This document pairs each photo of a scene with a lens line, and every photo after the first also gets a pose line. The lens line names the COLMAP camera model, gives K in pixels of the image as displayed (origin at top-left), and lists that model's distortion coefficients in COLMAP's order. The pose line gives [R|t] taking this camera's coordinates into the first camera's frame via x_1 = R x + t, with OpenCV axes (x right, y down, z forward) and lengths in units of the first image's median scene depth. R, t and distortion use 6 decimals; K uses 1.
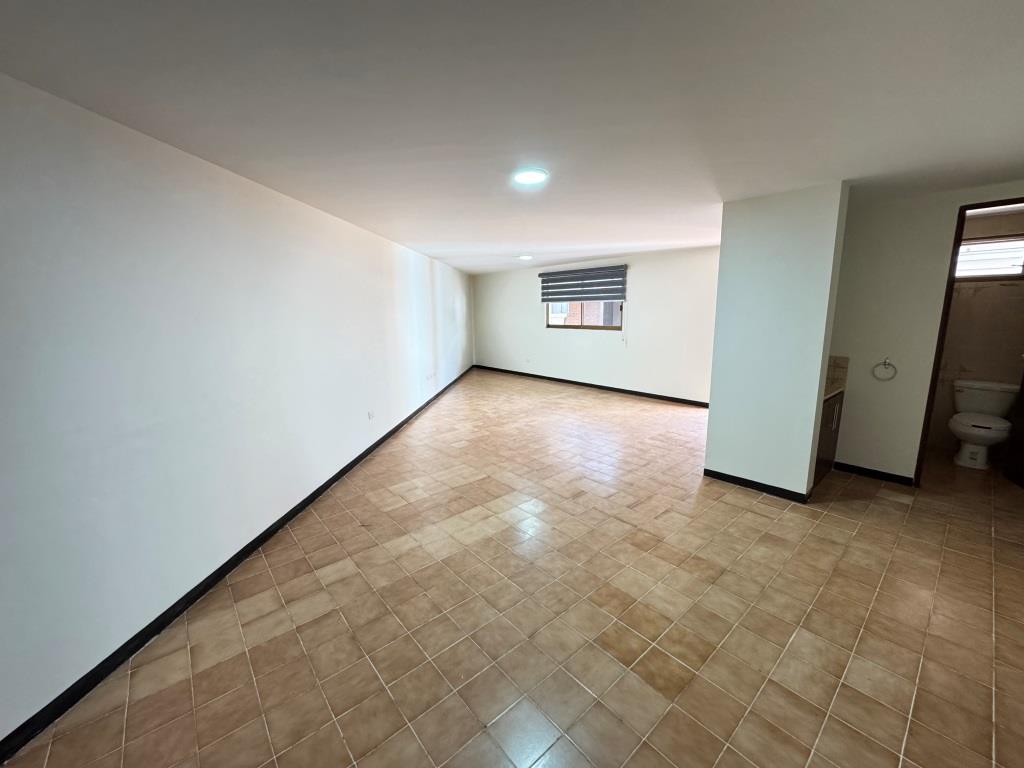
lens RADIAL K [[409.5, 0, 512.5], [0, 409.5, 383.4], [0, 0, 1]] dist [0.001298, -0.000862]
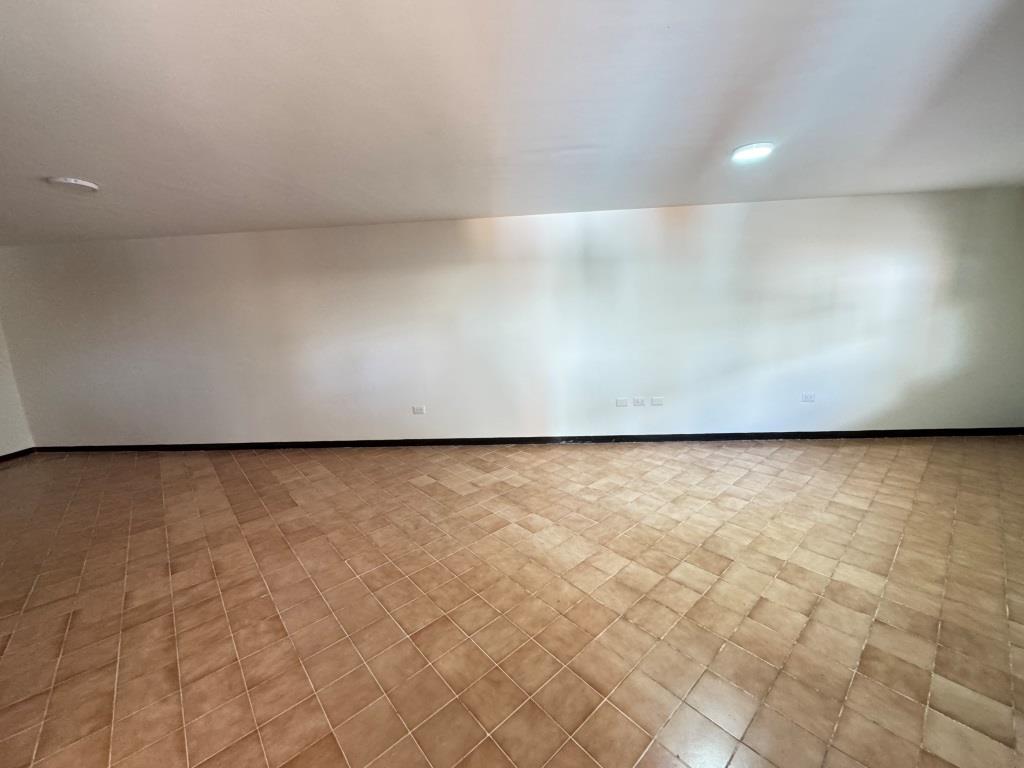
lens RADIAL K [[407.4, 0, 512.0], [0, 407.4, 384.0], [0, 0, 1]] dist [-0.002419, 0.000338]
pose [[0.012907, 0.202131, -0.979273, 0.667921], [-0.139891, 0.970088, 0.198391, -0.231820], [0.990083, 0.134431, 0.040797, 1.248641]]
